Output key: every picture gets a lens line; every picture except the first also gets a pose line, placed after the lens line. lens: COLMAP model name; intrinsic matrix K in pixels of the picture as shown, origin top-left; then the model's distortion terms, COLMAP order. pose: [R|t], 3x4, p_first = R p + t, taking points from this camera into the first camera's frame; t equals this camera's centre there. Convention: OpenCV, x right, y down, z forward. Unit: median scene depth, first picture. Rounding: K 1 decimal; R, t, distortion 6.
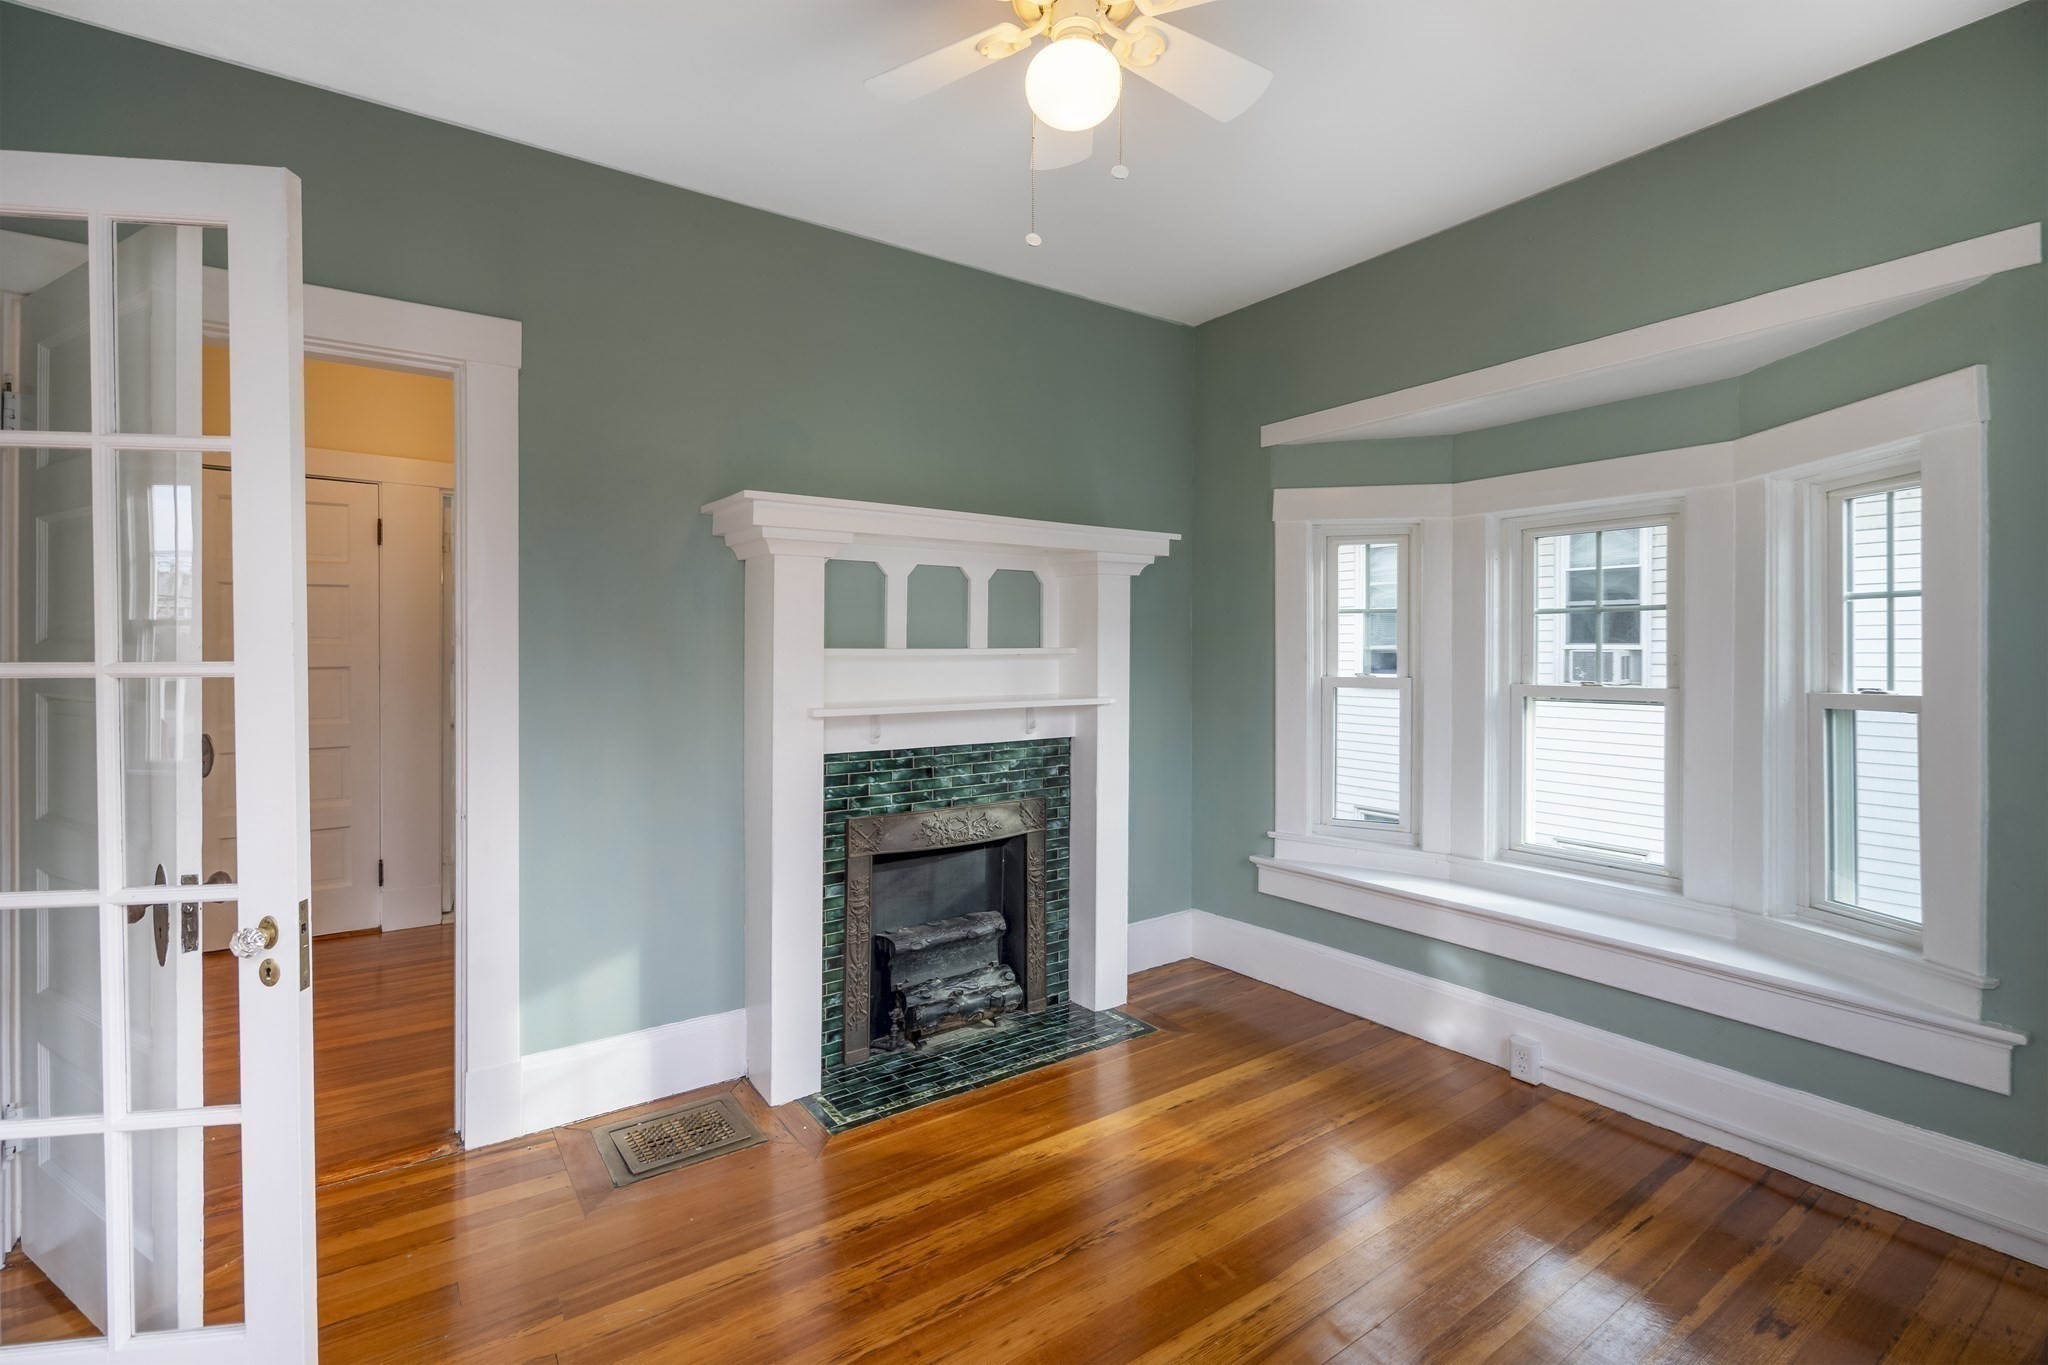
lens RADIAL K [[922.7, 0, 991.5], [0, 922.7, 672.7], [0, 0, 1]] dist [-0.003014, -0.000155]
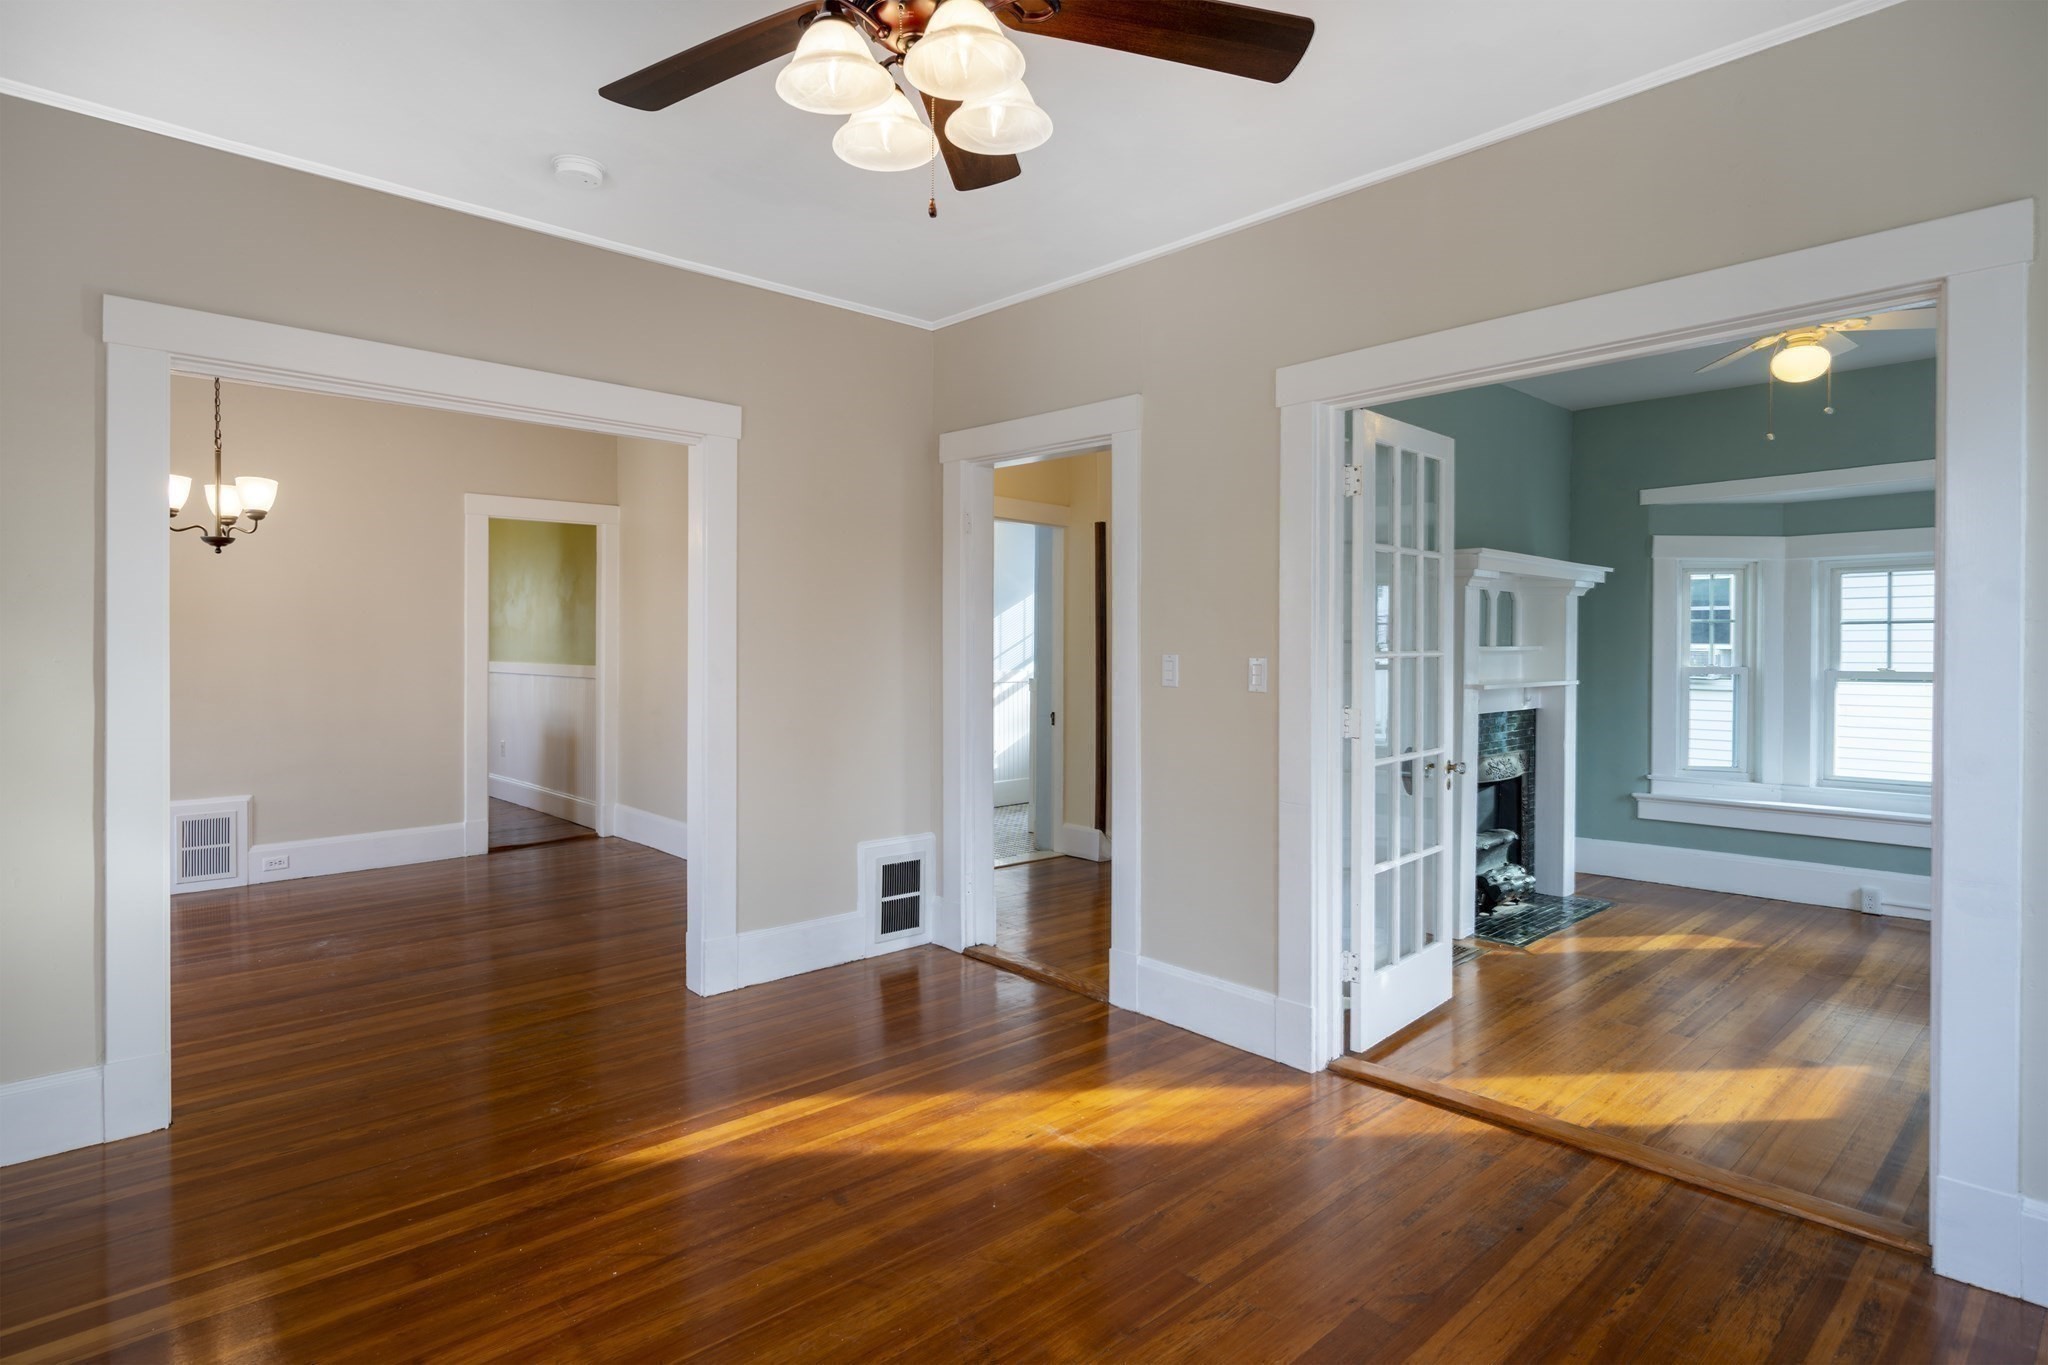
lens RADIAL K [[1082.2, 0, 1024.0], [0, 1082.2, 682.5], [0, 0, 1]] dist [0.017565, 0.000027]
pose [[0.985883, -0.000672, 0.167434, -0.988760], [-0.000423, 0.999979, 0.006509, 0.018970], [-0.167435, -0.006488, 0.985862, -0.528702]]
